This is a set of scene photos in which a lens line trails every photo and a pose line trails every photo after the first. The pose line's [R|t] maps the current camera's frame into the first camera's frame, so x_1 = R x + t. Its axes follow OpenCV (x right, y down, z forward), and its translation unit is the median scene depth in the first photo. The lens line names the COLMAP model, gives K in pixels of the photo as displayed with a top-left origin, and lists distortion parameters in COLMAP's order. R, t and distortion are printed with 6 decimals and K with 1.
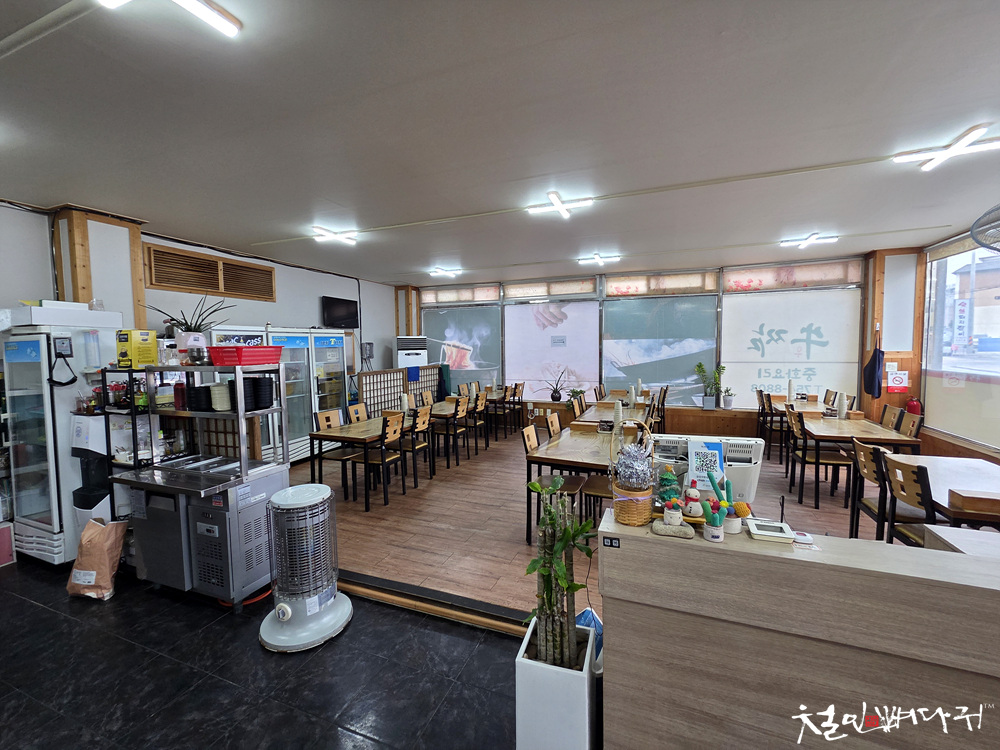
lens RADIAL K [[407.3, 0, 502.8], [0, 407.3, 372.2], [0, 0, 1]] dist [0.000290, -0.000436]
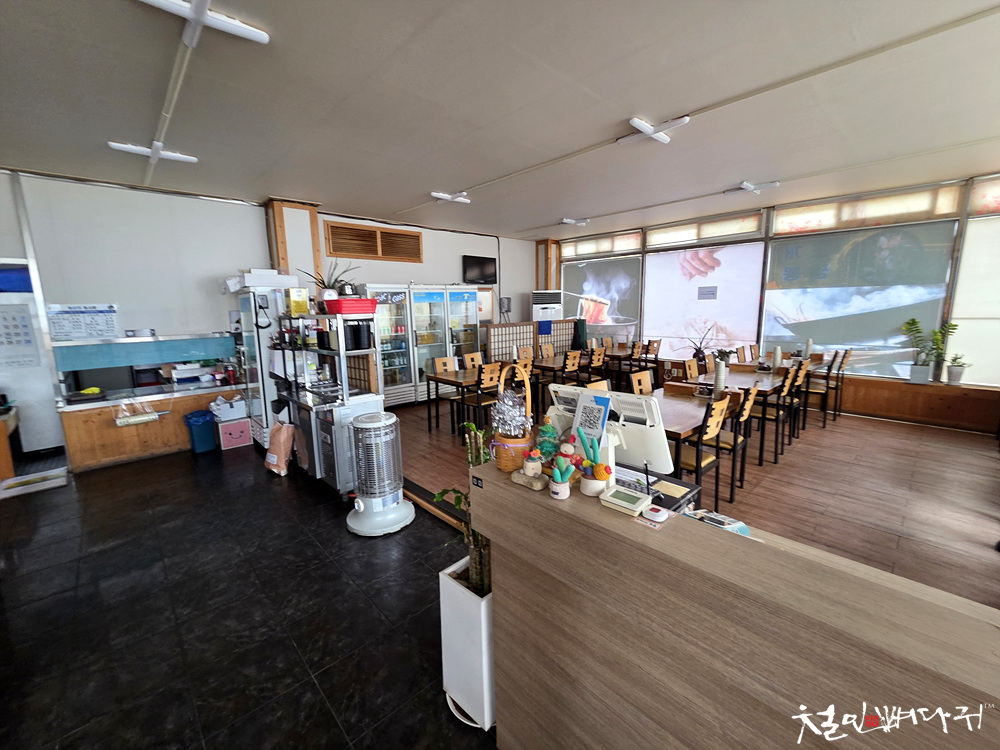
lens RADIAL K [[407.3, 0, 502.5], [0, 407.3, 371.4], [0, 0, 1]] dist [0.000290, -0.000436]
pose [[0.902050, 0.063693, -0.426905, 0.146687], [-0.019010, 0.993955, 0.108127, 0.005443], [0.431212, -0.089420, 0.897809, 0.025332]]
